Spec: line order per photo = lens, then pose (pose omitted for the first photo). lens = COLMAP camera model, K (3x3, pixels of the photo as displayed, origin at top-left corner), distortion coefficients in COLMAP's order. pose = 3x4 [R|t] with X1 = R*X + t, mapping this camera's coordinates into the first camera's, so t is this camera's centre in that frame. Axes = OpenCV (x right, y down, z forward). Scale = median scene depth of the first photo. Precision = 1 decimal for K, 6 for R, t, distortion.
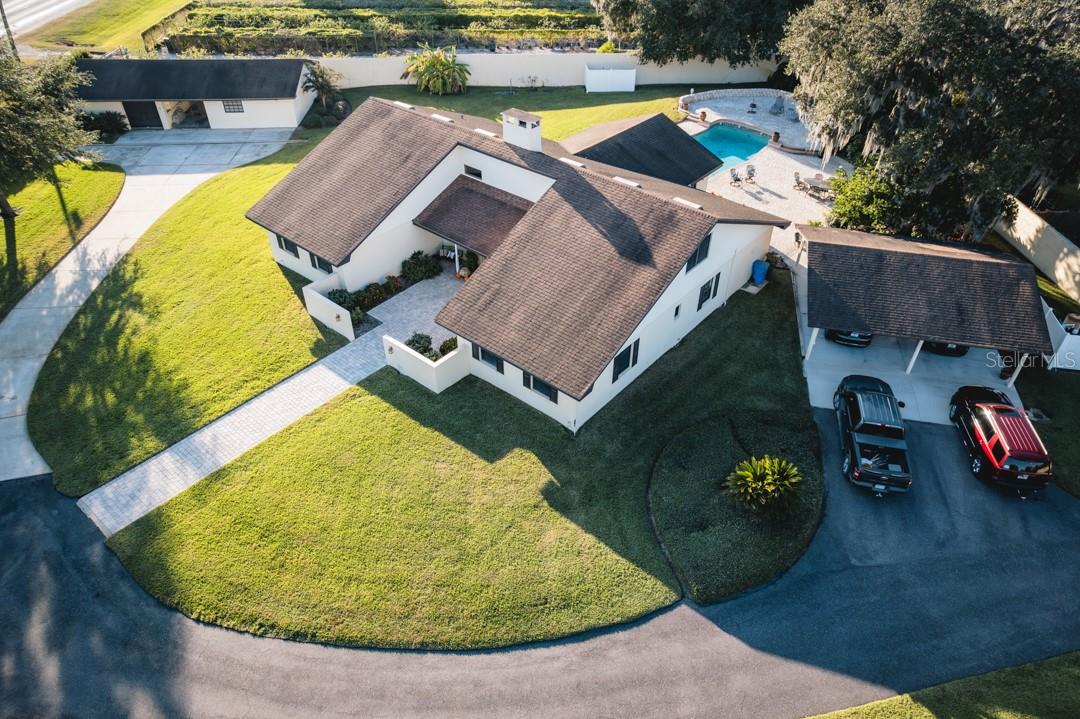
lens RADIAL K [[708.6, 0, 555.8], [0, 708.6, 374.8], [0, 0, 1]] dist [-0.073785, 0.076610]
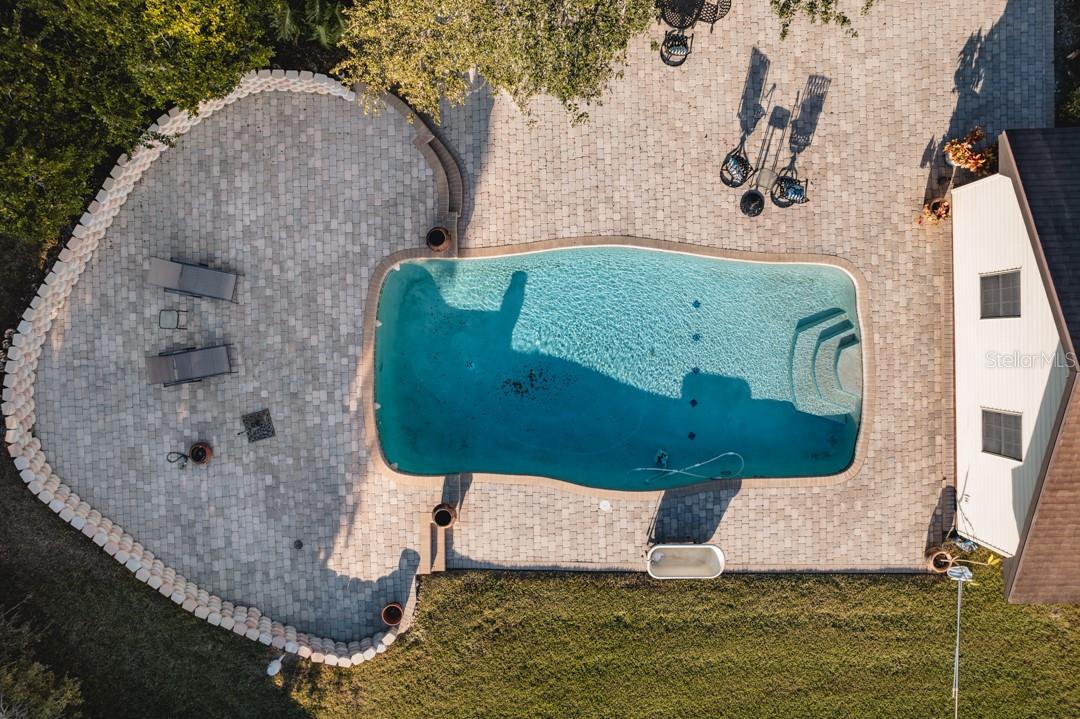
lens RADIAL K [[691.4, 0, 540.0], [0, 691.4, 359.5], [0, 0, 1]] dist [-0.078190, 0.068828]
pose [[-0.654374, -0.755015, -0.041791, 0.258242], [0.478048, -0.455881, 0.750762, -0.564778], [-0.585888, 0.471301, 0.659250, 0.802976]]
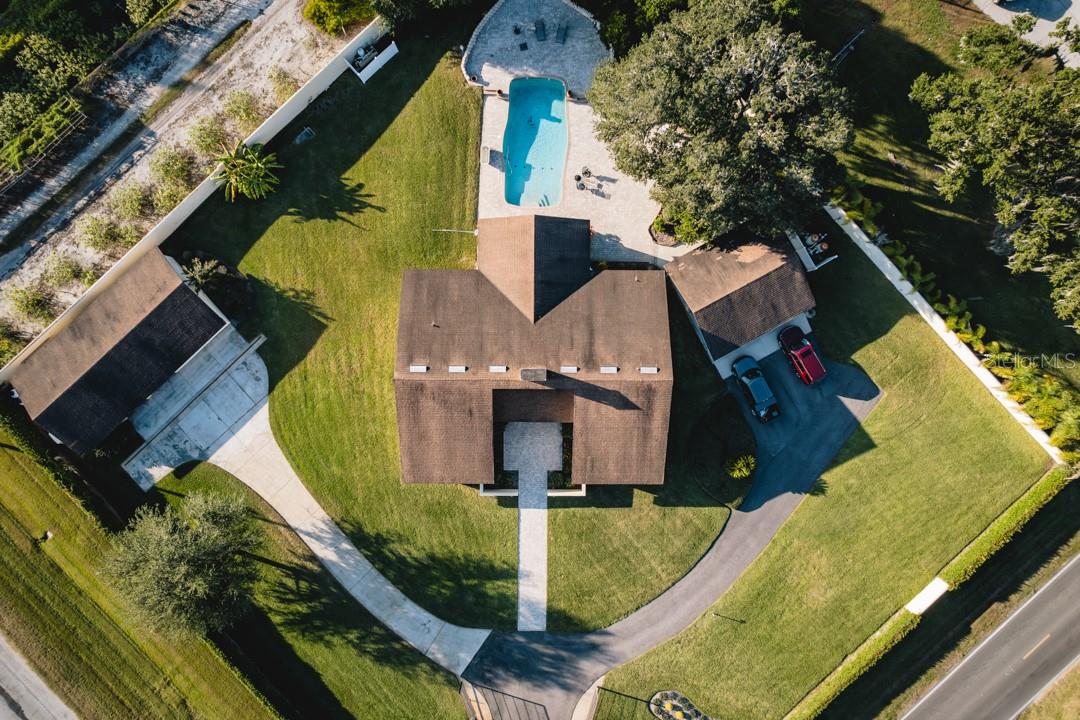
lens RADIAL K [[690.8, 0, 540.9], [0, 690.8, 363.5], [0, 0, 1]] dist [-0.078039, 0.069302]
pose [[0.776165, -0.630353, -0.014918, 0.002185], [0.406180, 0.481760, 0.776482, -1.045673], [-0.482271, -0.608738, 0.629962, 0.006547]]
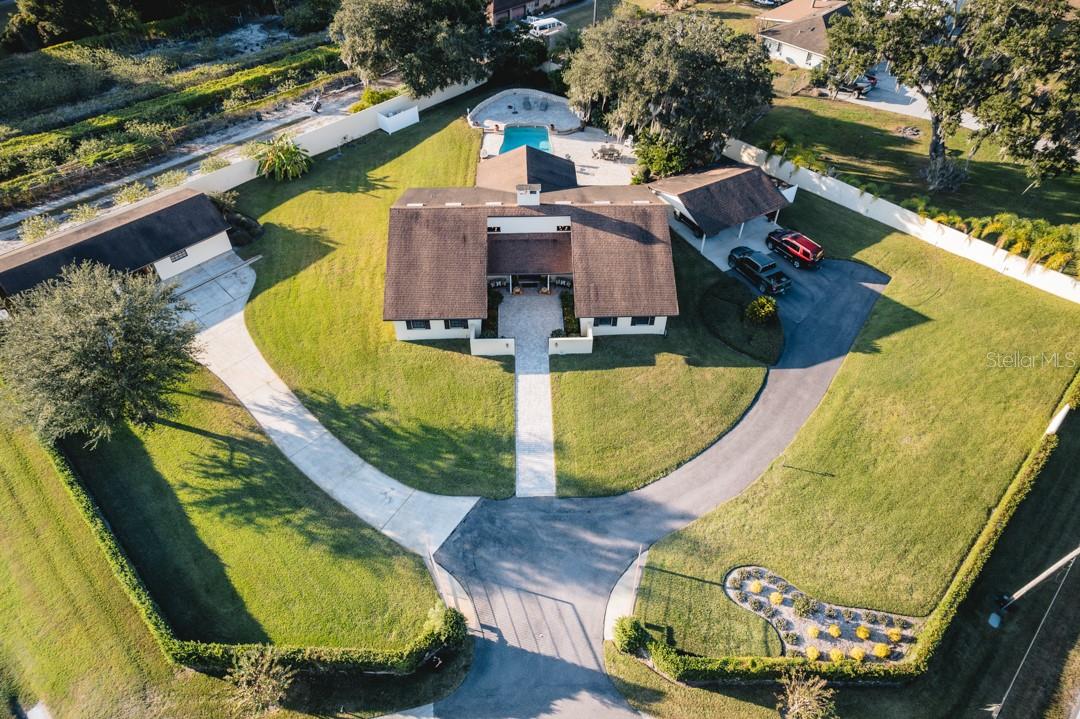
lens RADIAL K [[691.4, 0, 540.0], [0, 691.4, 359.5], [0, 0, 1]] dist [-0.078190, 0.068828]
pose [[0.752199, -0.478883, 0.452622, -0.622940], [0.428259, 0.877332, 0.216523, -0.230525], [-0.500790, 0.030971, 0.865015, -0.261957]]
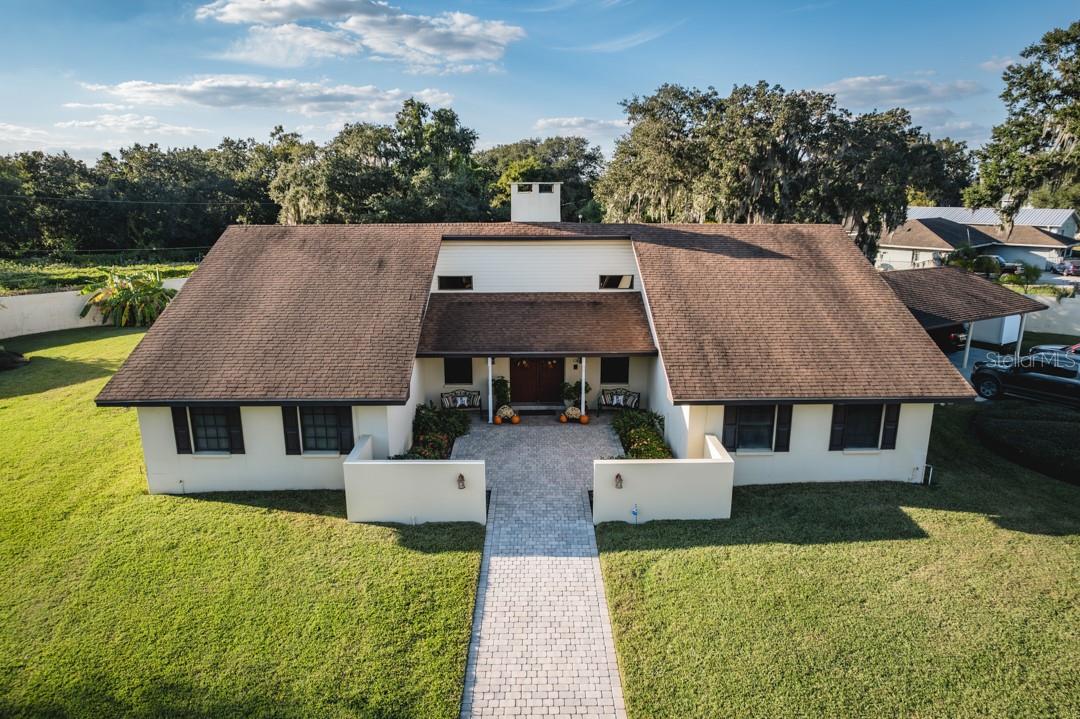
lens RADIAL K [[699.3, 0, 541.5], [0, 699.3, 360.7], [0, 0, 1]] dist [-0.086168, 0.081586]
pose [[0.763382, -0.168887, 0.623478, -0.353671], [0.424462, 0.858724, -0.287098, 0.007476], [-0.486908, 0.483808, 0.727221, 0.356599]]
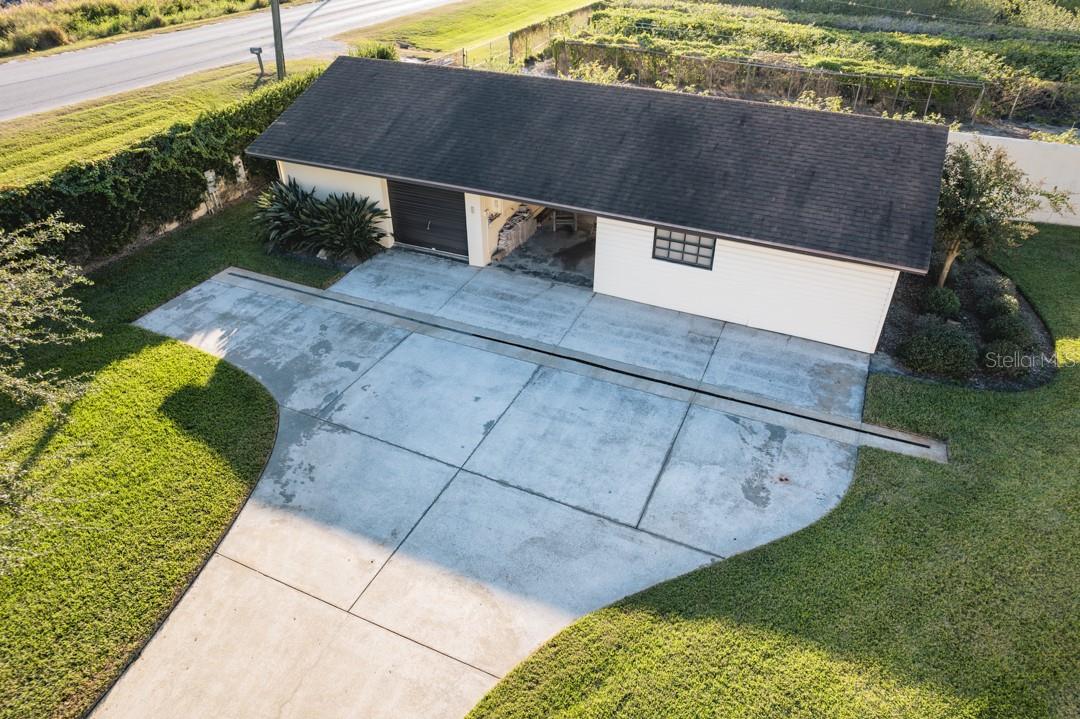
lens RADIAL K [[708.6, 0, 555.8], [0, 708.6, 374.8], [0, 0, 1]] dist [-0.073785, 0.076610]
pose [[0.893317, 0.259897, -0.366659, -0.400515], [-0.284471, 0.958588, -0.013607, -0.323858], [0.347938, 0.116459, 0.930256, 0.730275]]
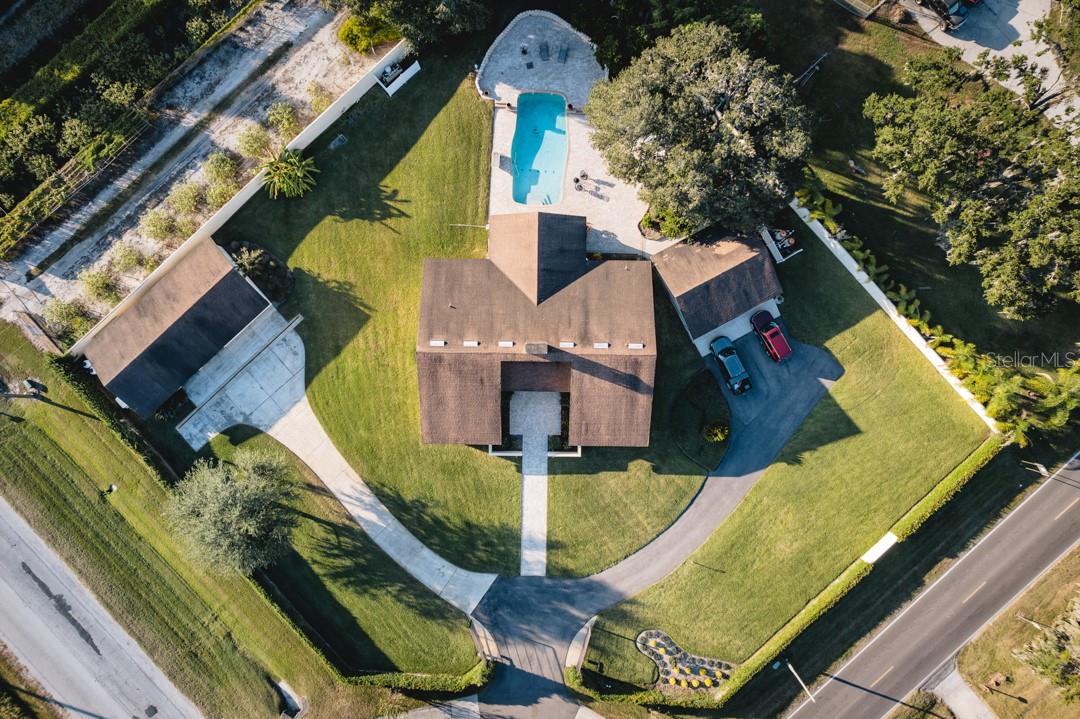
lens RADIAL K [[691.4, 0, 540.0], [0, 691.4, 359.5], [0, 0, 1]] dist [-0.078190, 0.068828]
pose [[0.780854, -0.624447, -0.018271, -0.017102], [0.407380, 0.486809, 0.772695, -1.162335], [-0.473612, -0.610805, 0.634514, -0.129420]]
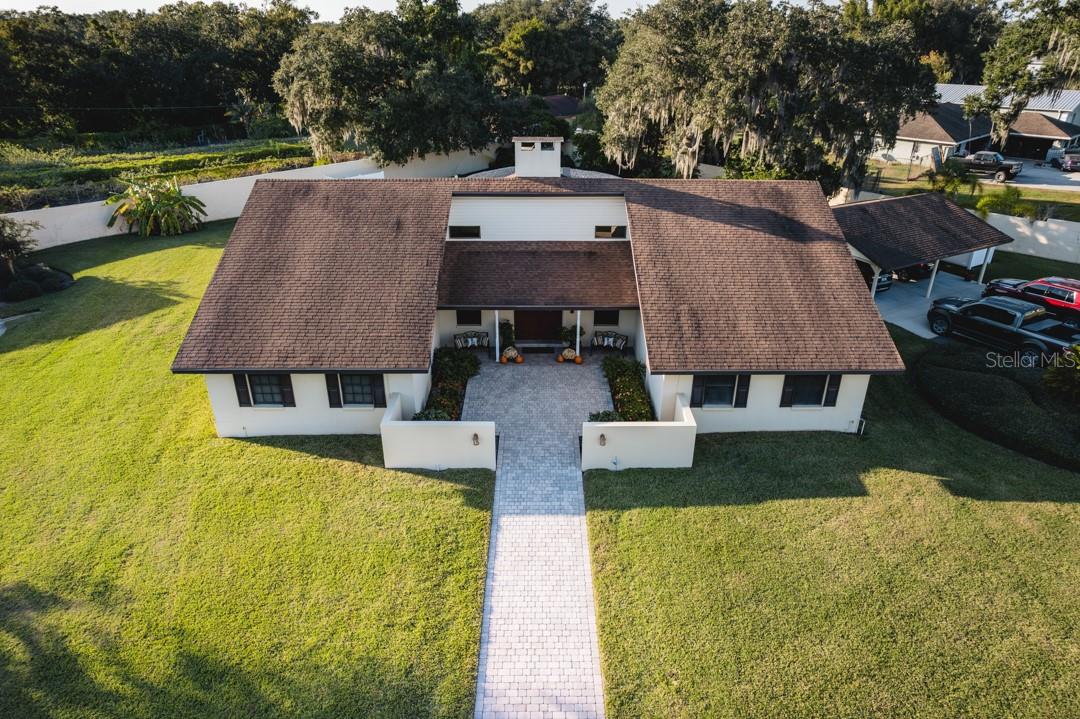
lens RADIAL K [[690.8, 0, 540.9], [0, 690.8, 363.0], [0, 0, 1]] dist [-0.078039, 0.069302]
pose [[0.767784, -0.290933, 0.570846, -0.374879], [0.416400, 0.903724, -0.099470, -0.036259], [-0.486948, 0.314071, 0.815010, 0.282778]]
